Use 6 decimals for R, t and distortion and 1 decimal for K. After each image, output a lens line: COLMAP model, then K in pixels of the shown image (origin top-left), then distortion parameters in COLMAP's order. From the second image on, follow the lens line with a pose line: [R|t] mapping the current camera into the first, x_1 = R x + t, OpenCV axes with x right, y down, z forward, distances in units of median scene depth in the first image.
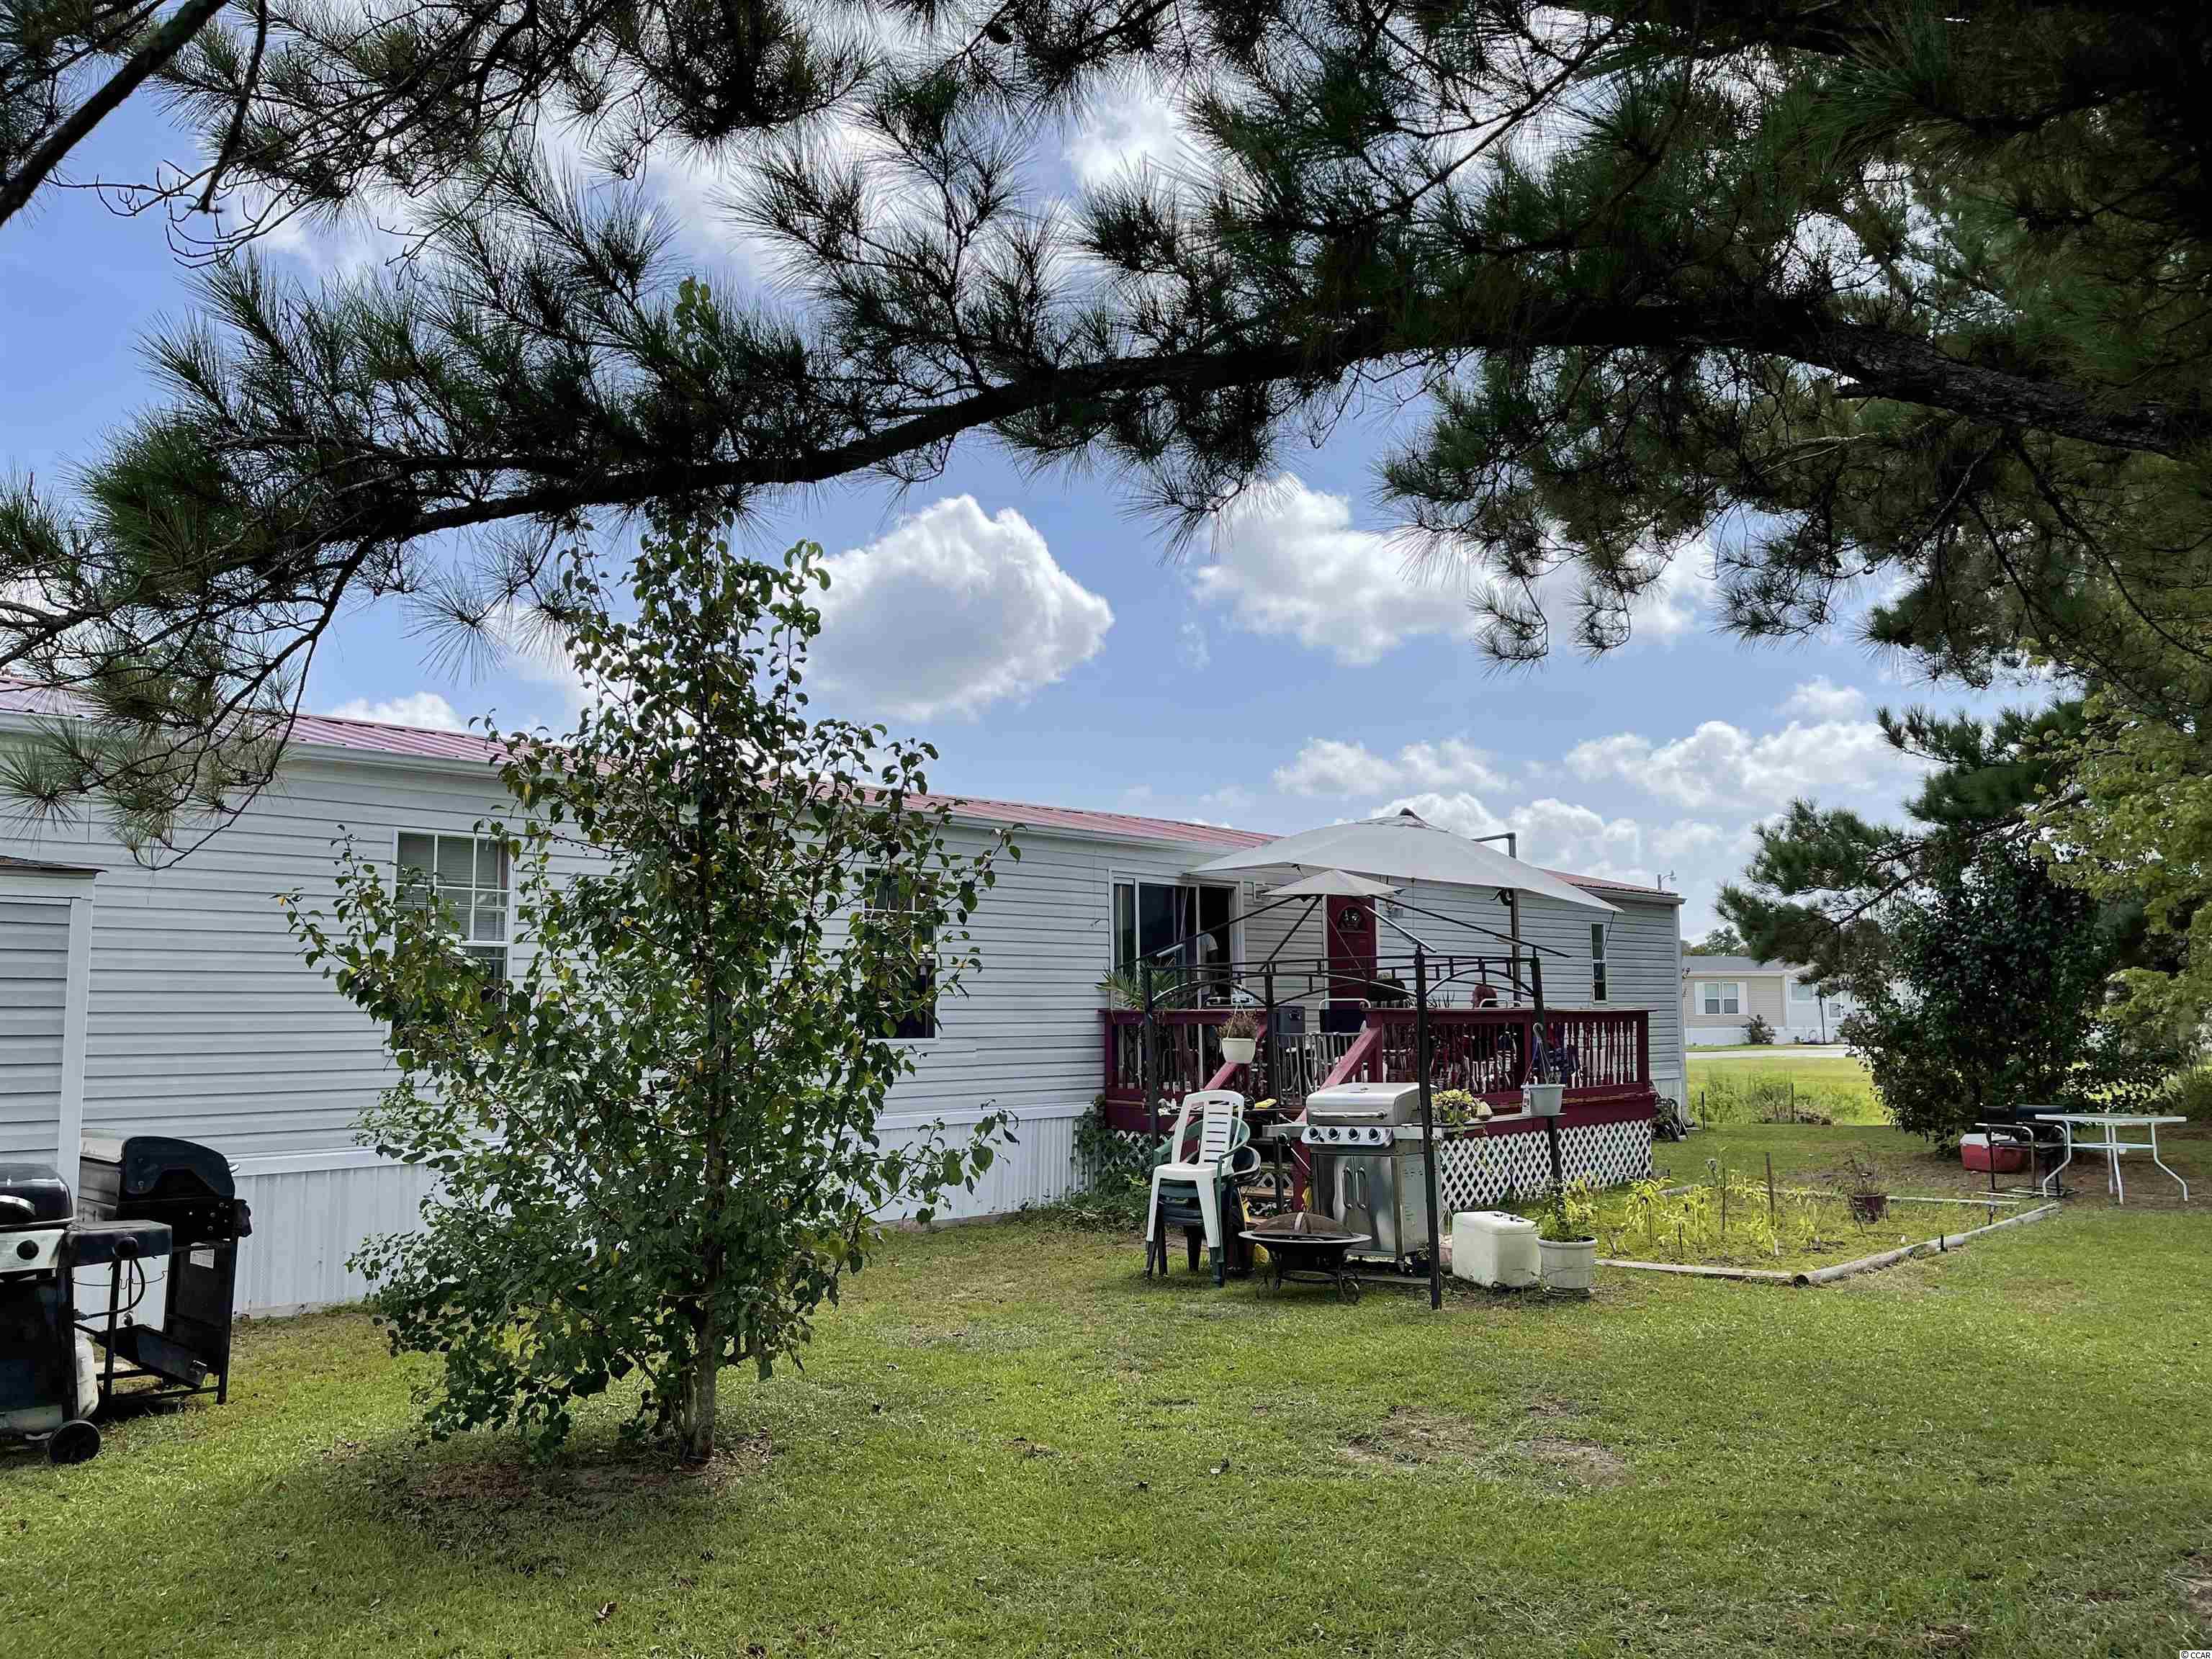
lens RADIAL K [[1664.9, 0, 1106.7], [0, 1664.9, 832.7], [0, 0, 1]] dist [0.064661, -0.084316]
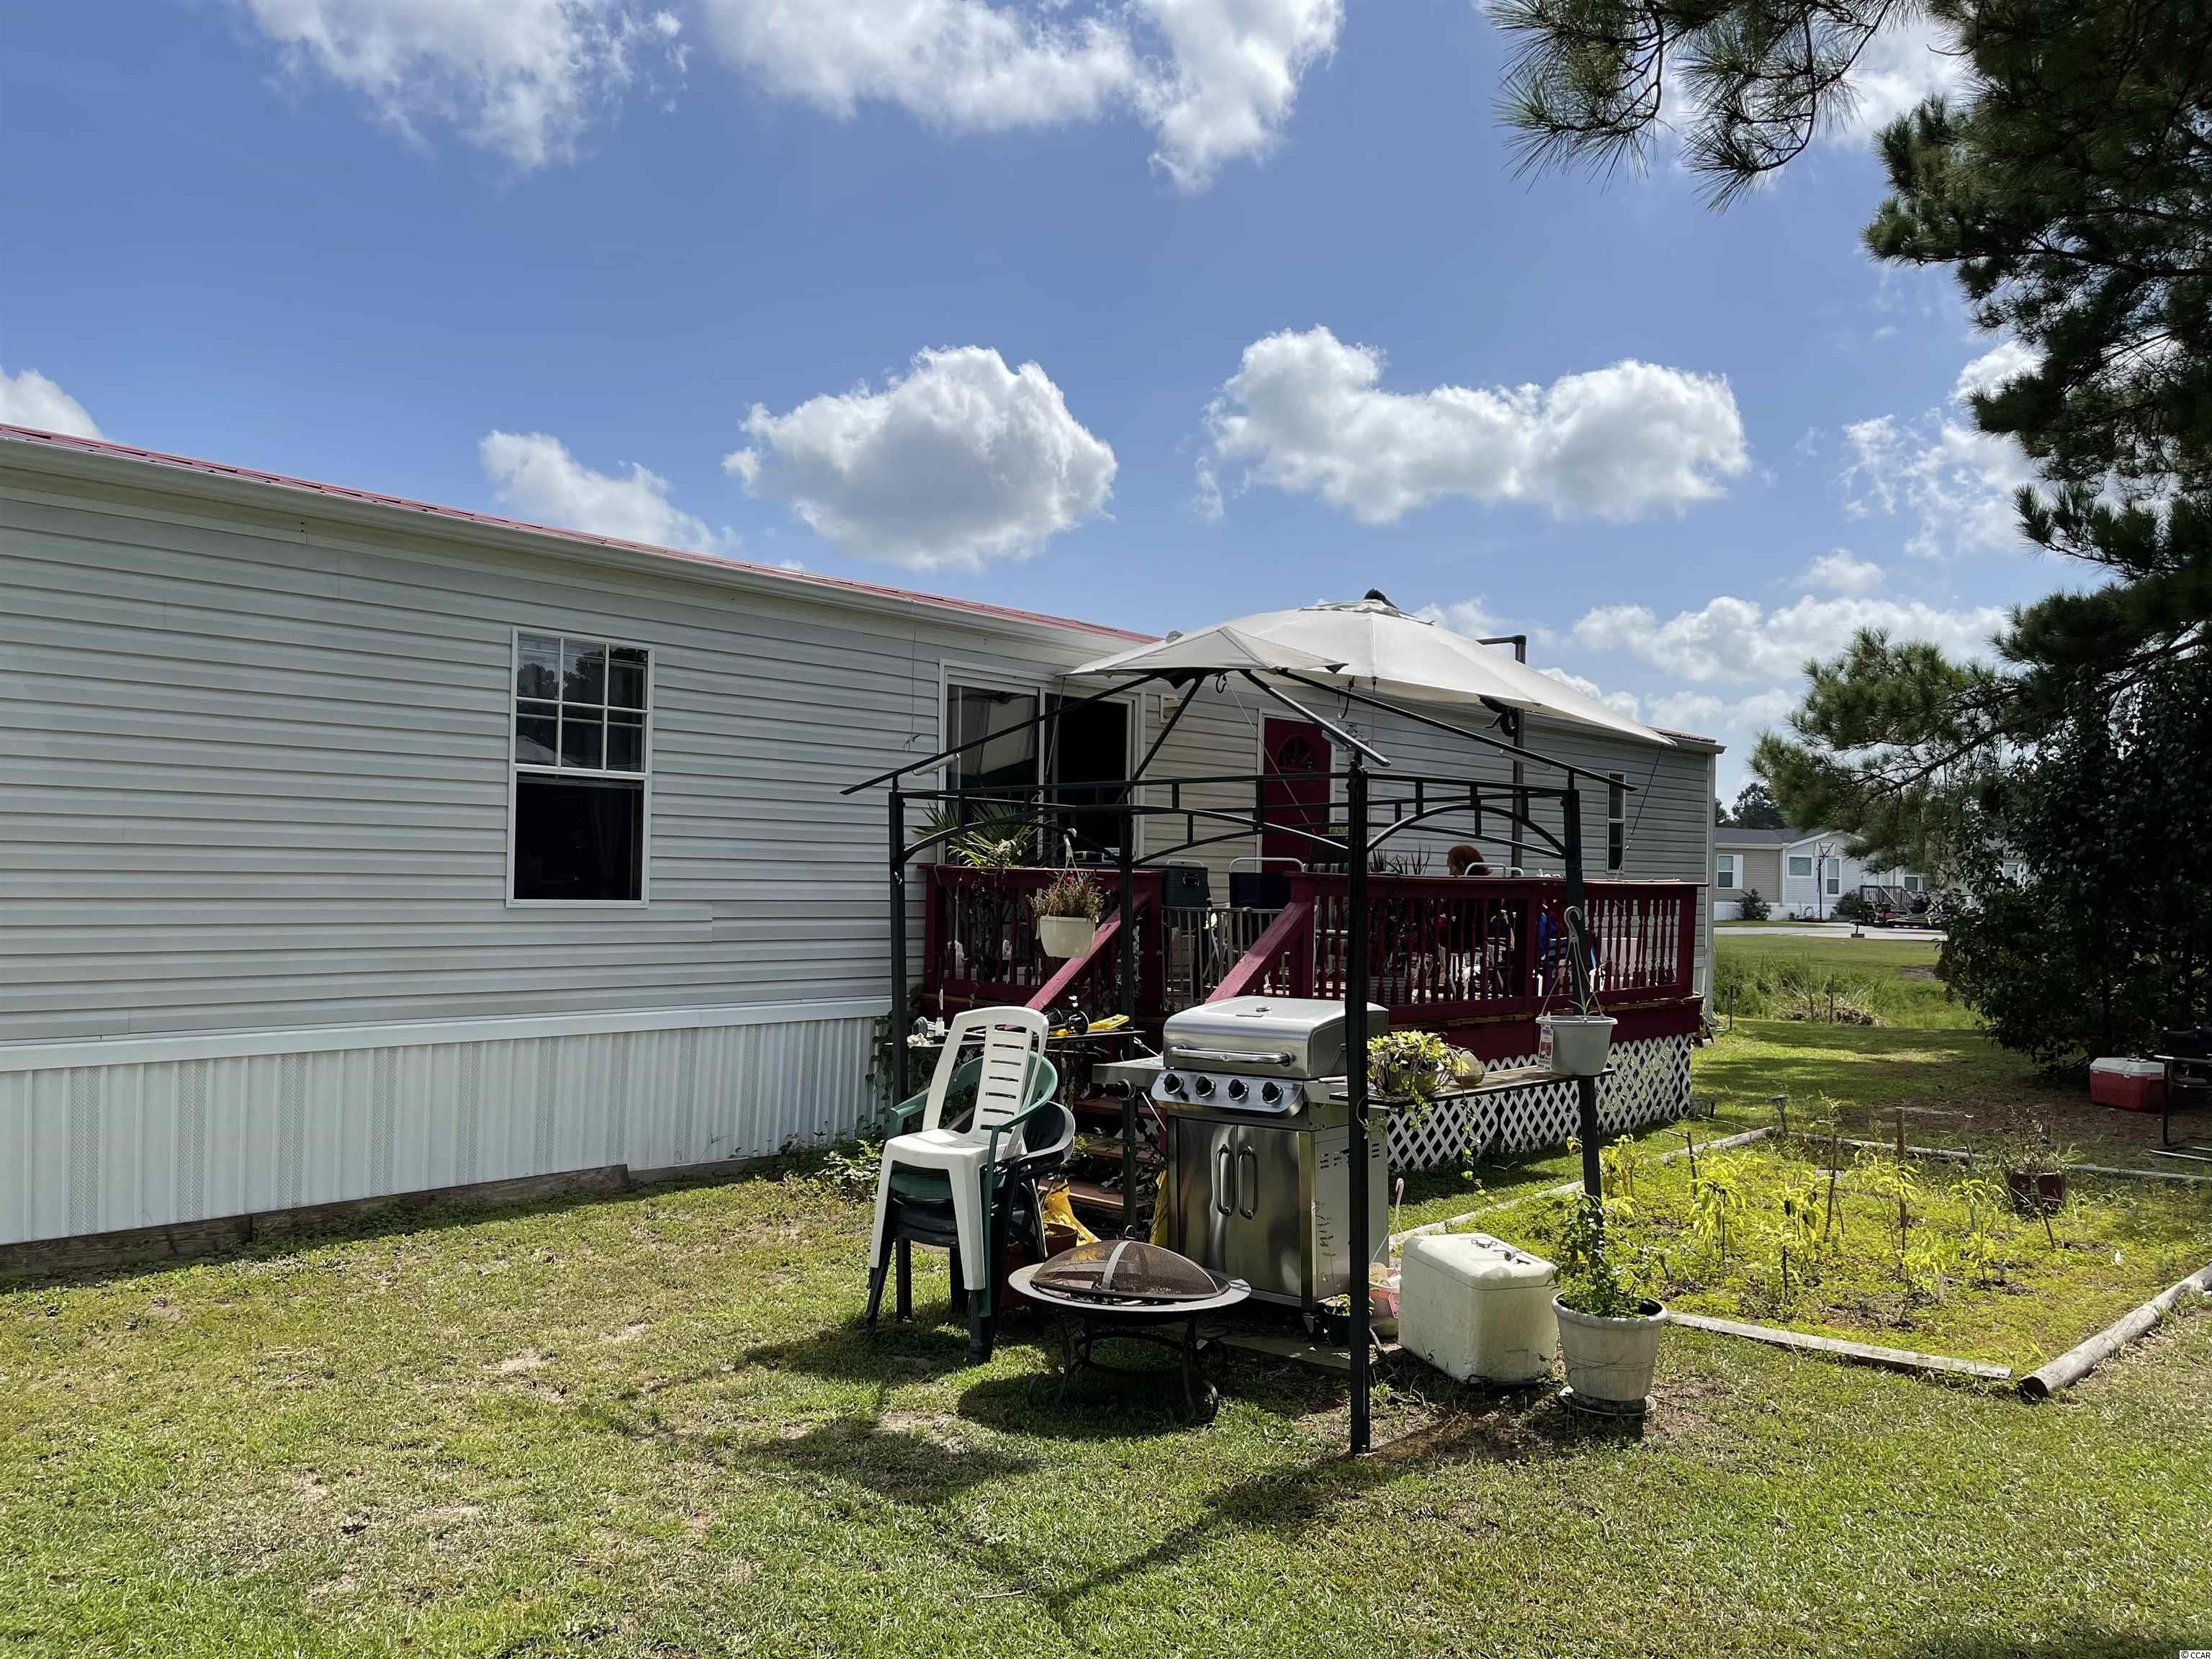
lens RADIAL K [[1664.9, 0, 1107.8], [0, 1664.9, 828.2], [0, 0, 1]] dist [0.064661, -0.084316]
pose [[0.999586, 0.027159, 0.009472, 0.070217], [-0.027846, 0.996233, 0.082123, 0.033364], [-0.007206, -0.082352, 0.996577, 0.322523]]
